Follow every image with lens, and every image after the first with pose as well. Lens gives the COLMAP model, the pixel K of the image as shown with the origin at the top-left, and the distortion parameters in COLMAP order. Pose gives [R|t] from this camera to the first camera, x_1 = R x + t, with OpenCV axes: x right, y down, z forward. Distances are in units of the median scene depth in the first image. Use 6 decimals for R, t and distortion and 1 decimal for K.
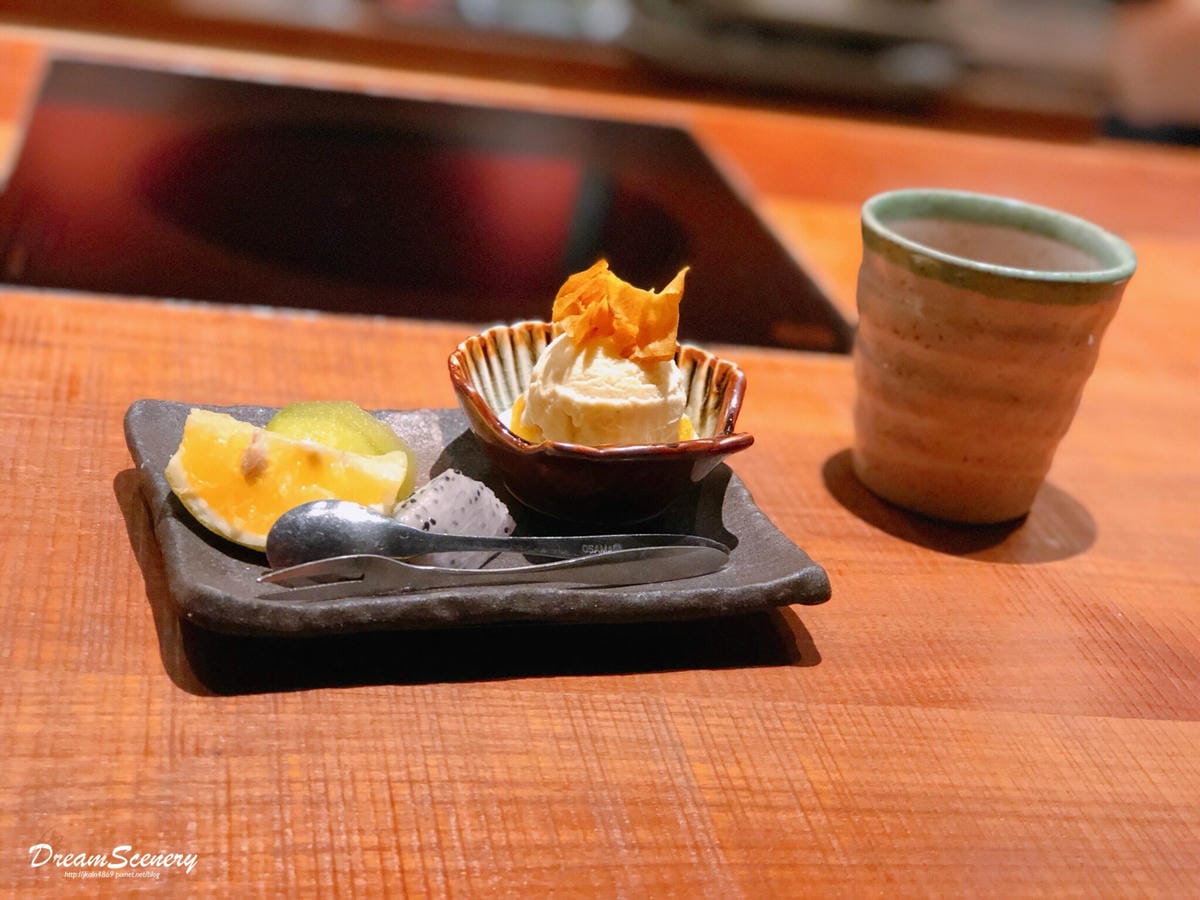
lens RADIAL K [[887.1, 0, 600.0], [0, 887.1, 450.0], [0, 0, 1]] dist [-0.012947, 0.001937]
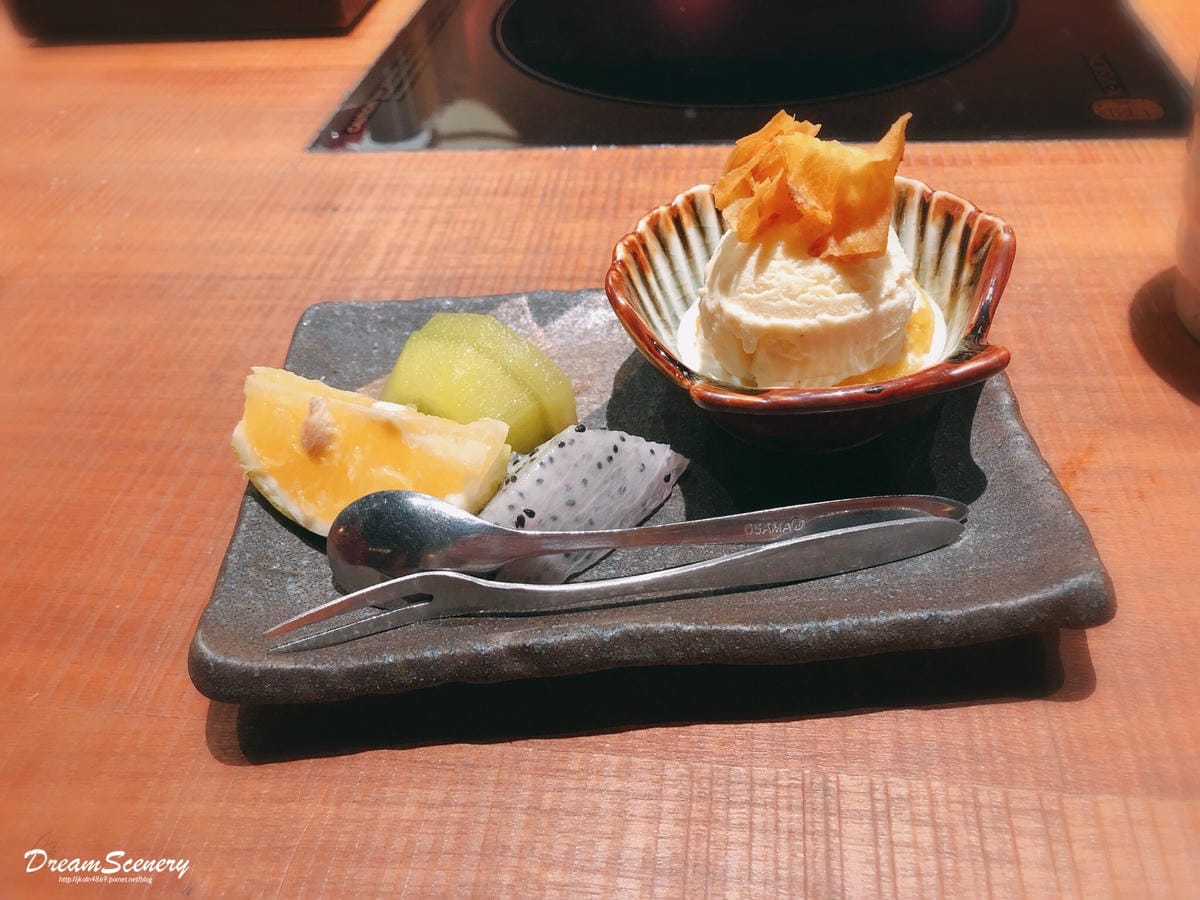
lens RADIAL K [[887.1, 0, 600.0], [0, 887.1, 450.0], [0, 0, 1]] dist [-0.012947, 0.001937]
pose [[0.957018, 0.009312, -0.289879, 0.071877], [0.043819, 0.983369, 0.176256, -0.084354], [0.286699, -0.181382, 0.940693, 0.251785]]
